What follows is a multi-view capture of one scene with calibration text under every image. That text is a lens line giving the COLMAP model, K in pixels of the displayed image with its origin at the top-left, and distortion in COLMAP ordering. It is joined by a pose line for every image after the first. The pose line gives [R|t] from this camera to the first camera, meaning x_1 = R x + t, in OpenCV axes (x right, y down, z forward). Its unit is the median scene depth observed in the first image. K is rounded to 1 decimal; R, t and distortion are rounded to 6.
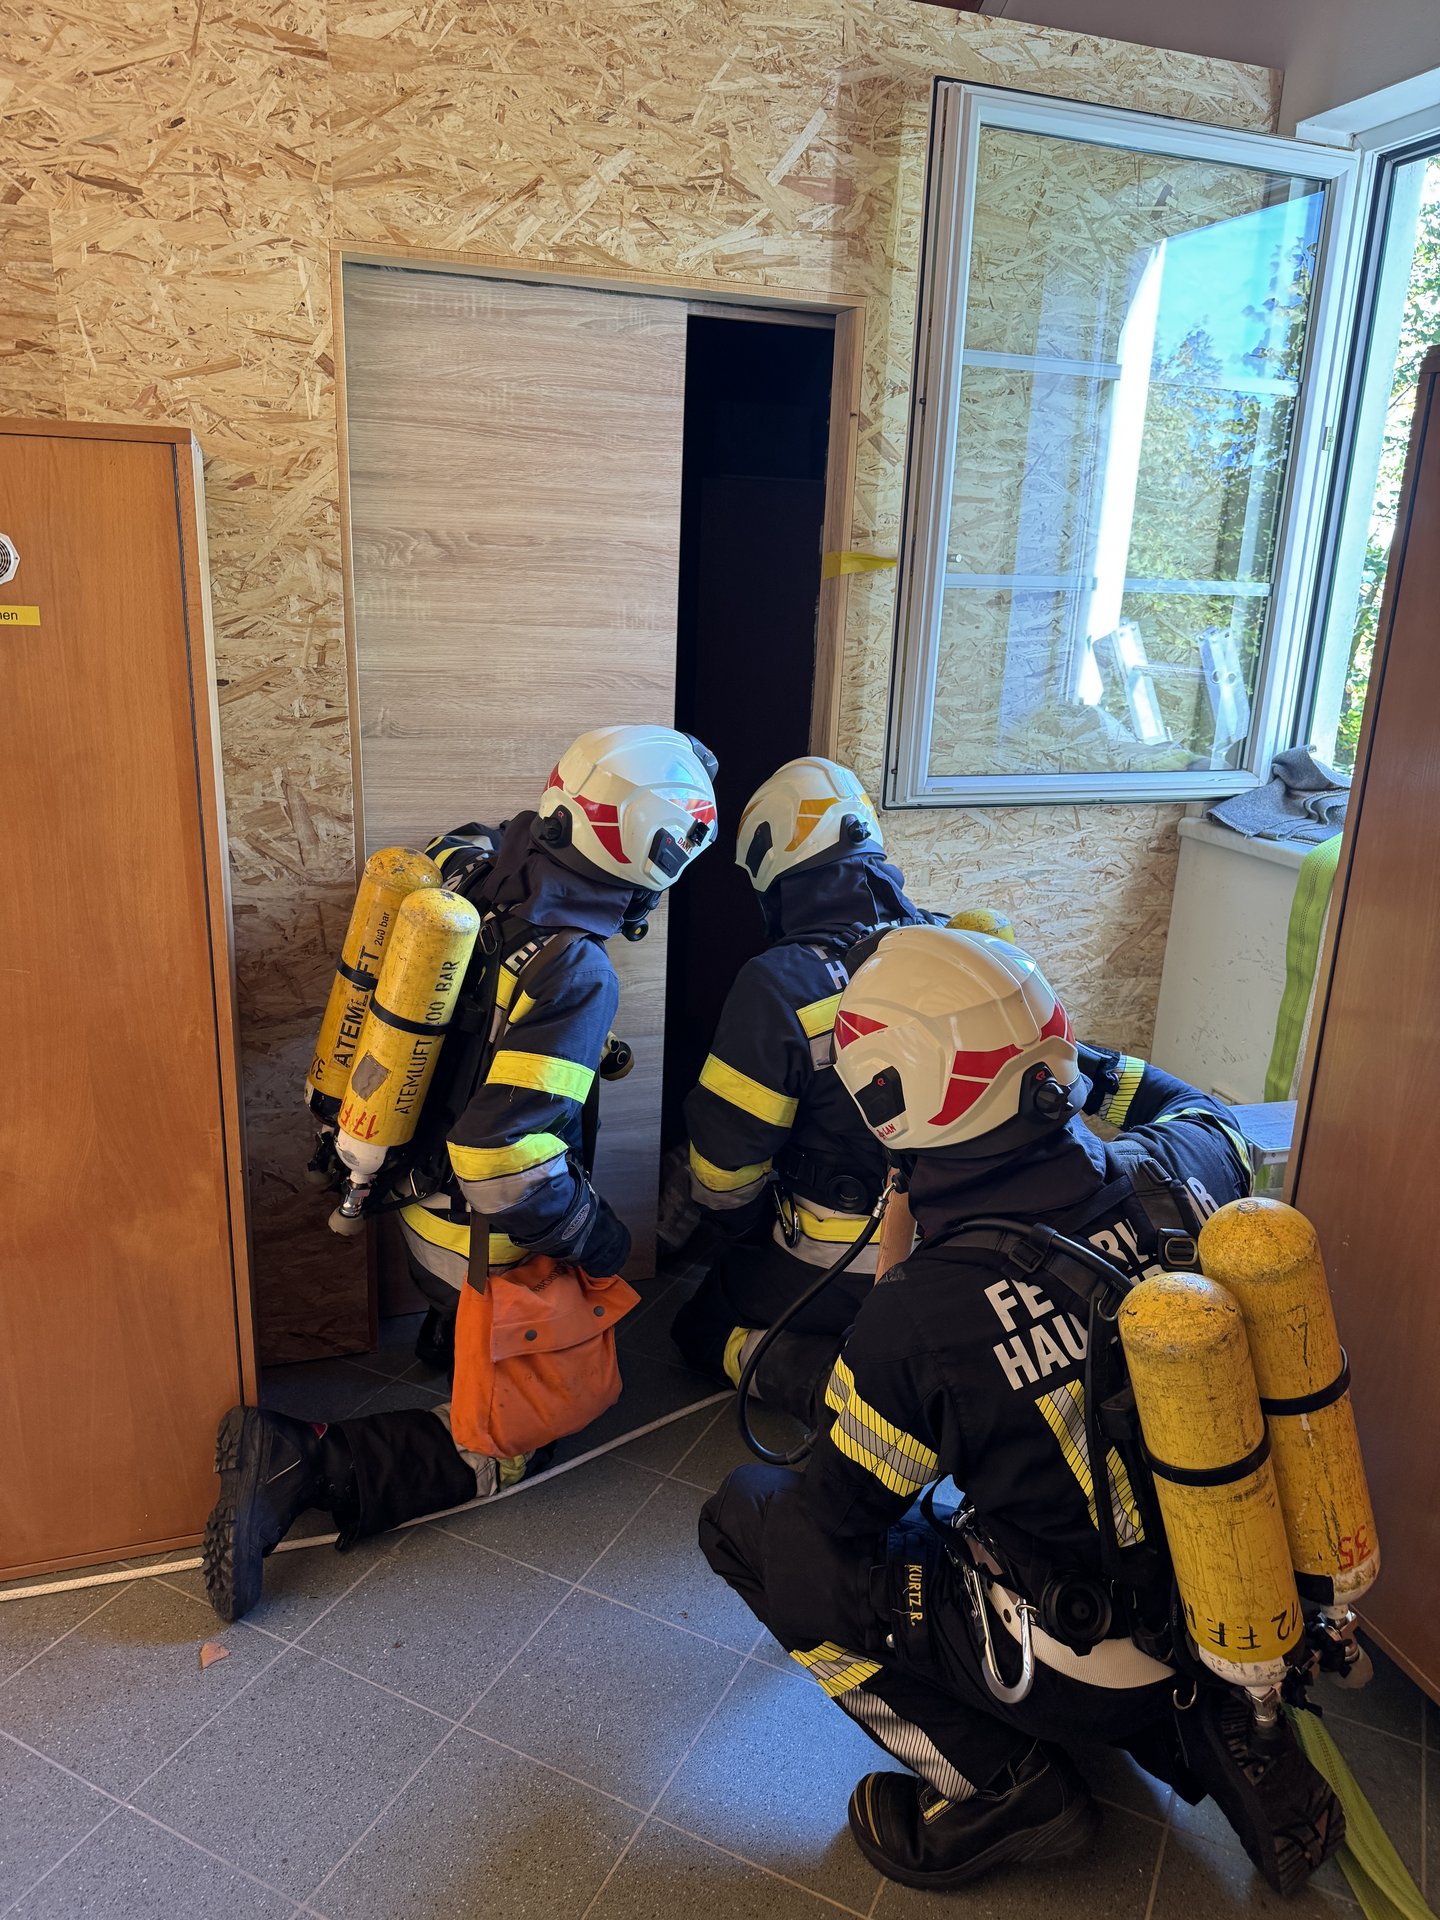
lens RADIAL K [[1375.0, 0, 728.7], [0, 1375.0, 945.2], [0, 0, 1]] dist [0.026567, -0.029263]
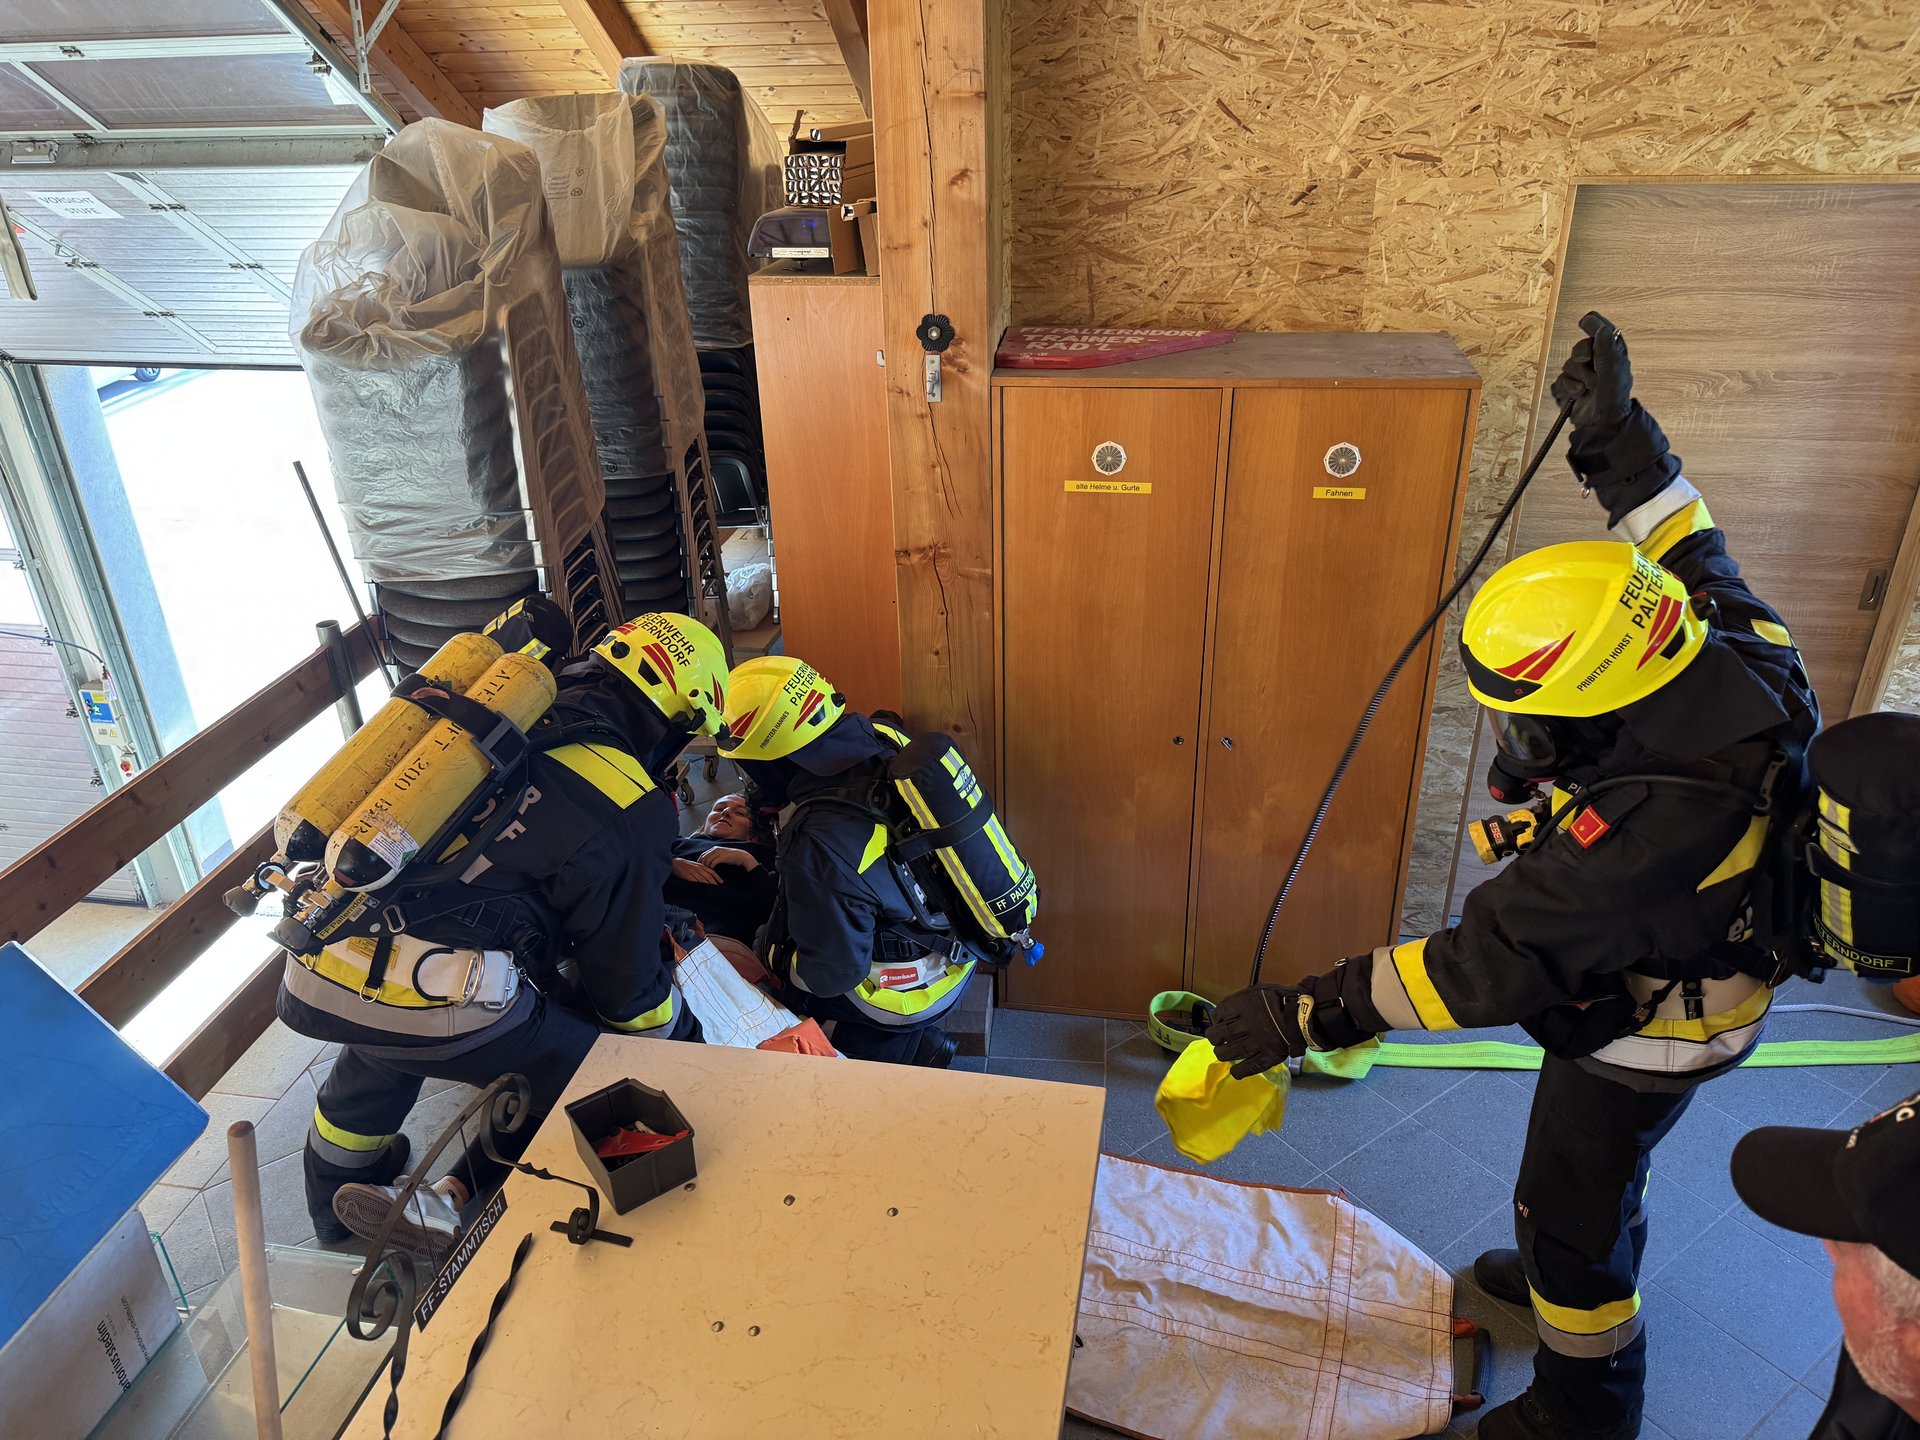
lens RADIAL K [[1375.0, 0, 955.5], [0, 1375.0, 730.7], [0, 0, 1]] dist [0.026567, -0.029263]
pose [[0.880697, 0.162505, -0.444932, -0.120829], [-0.074826, 0.975245, 0.208083, -0.205546], [0.467732, -0.149966, 0.871055, -0.520982]]
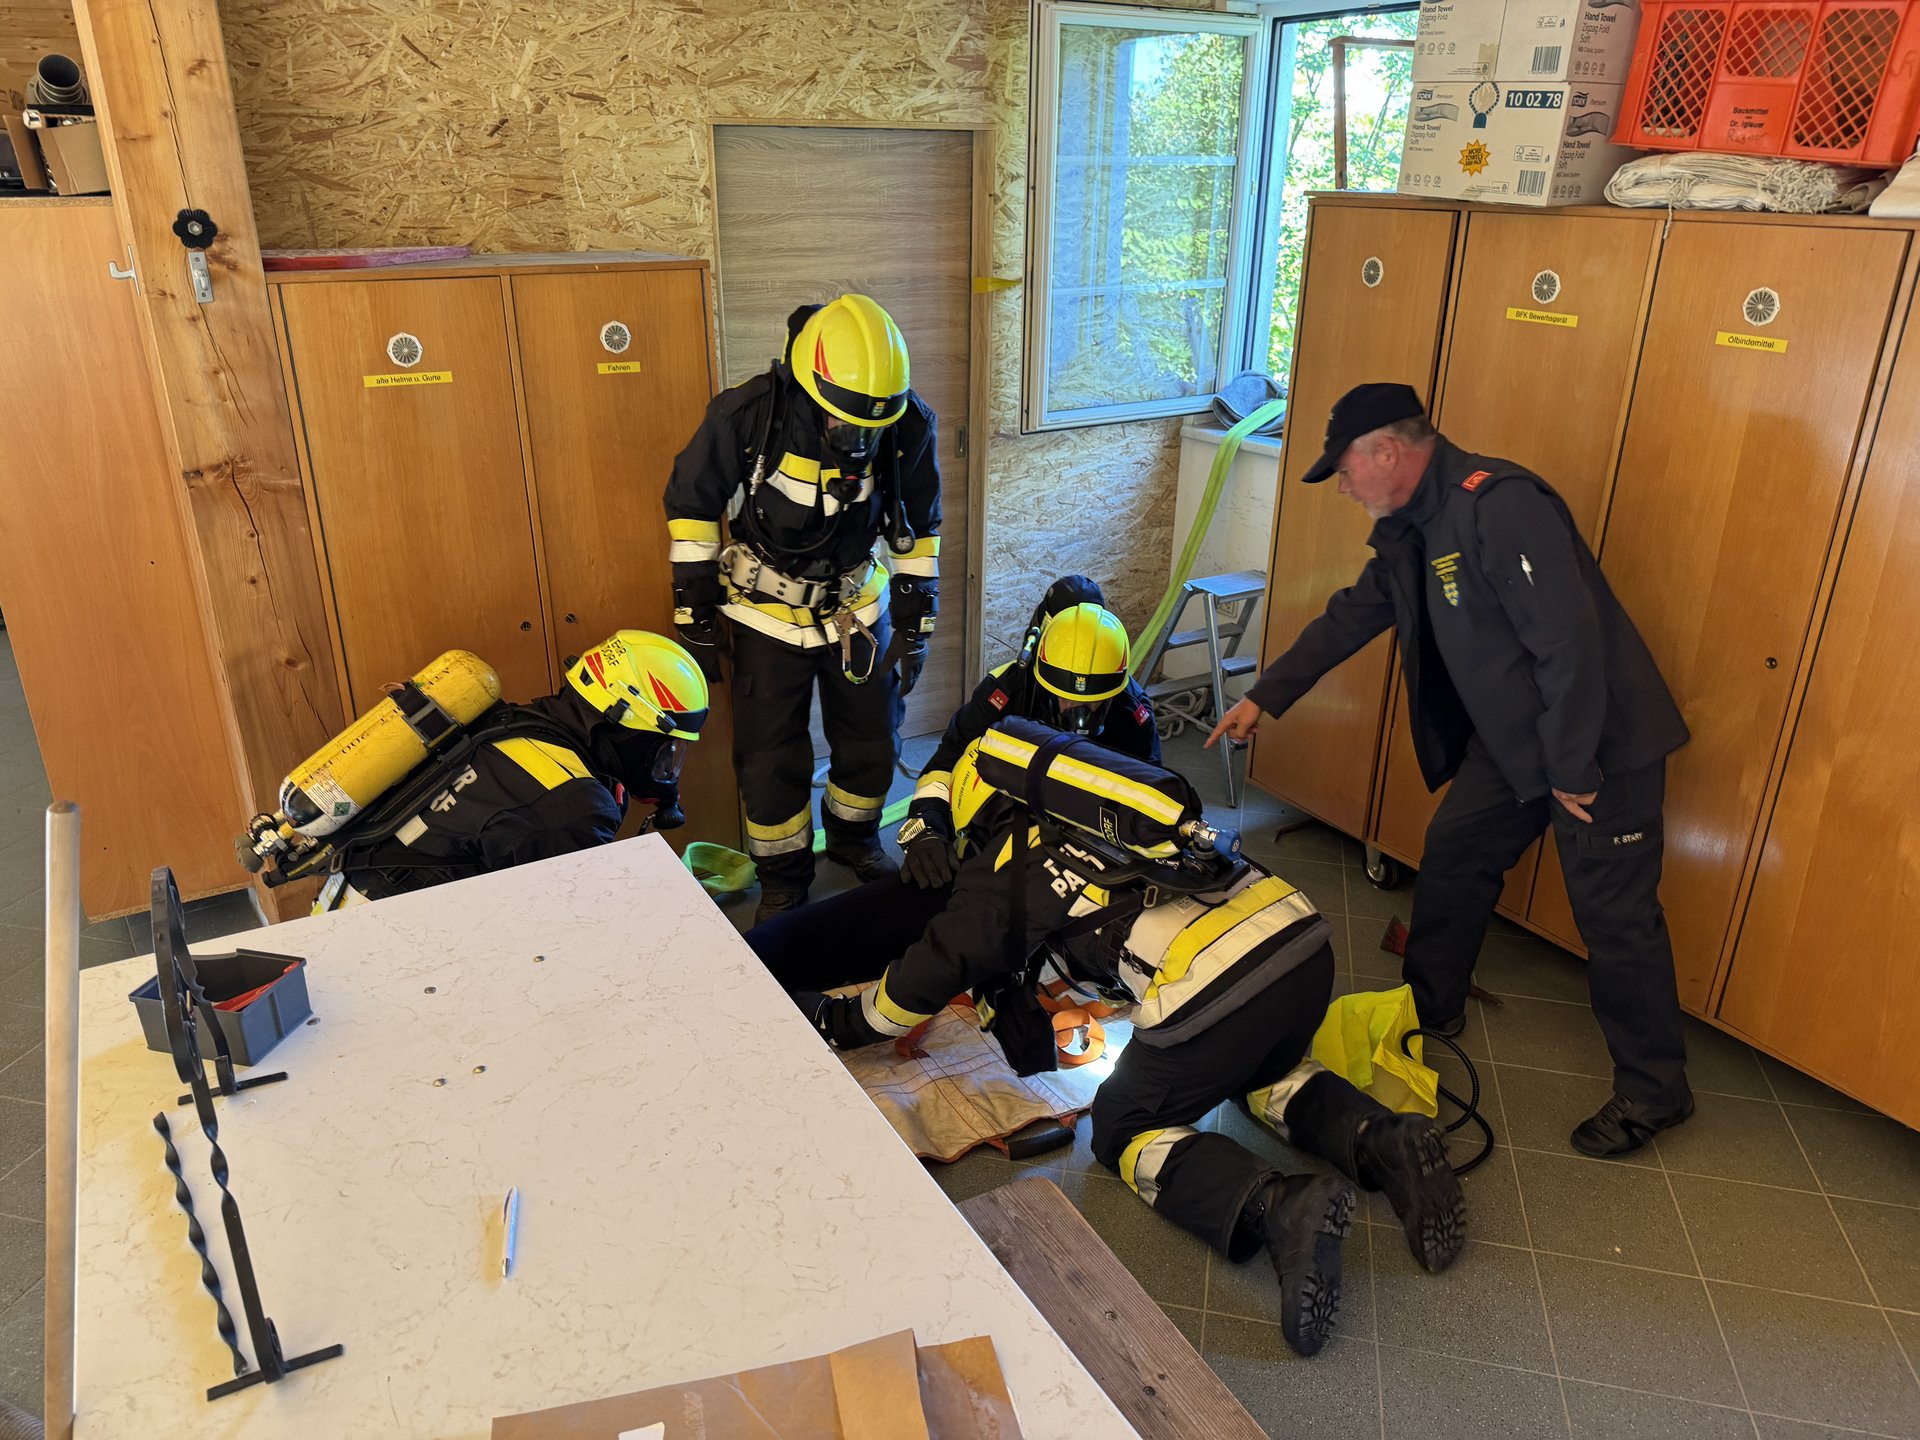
lens RADIAL K [[1375.0, 0, 941.4], [0, 1375.0, 719.5], [0, 0, 1]] dist [0.026567, -0.029263]
pose [[0.975229, -0.114355, 0.189345, -0.390273], [0.092665, 0.988474, 0.119717, 0.039637], [-0.200853, -0.099206, 0.974585, -0.738010]]
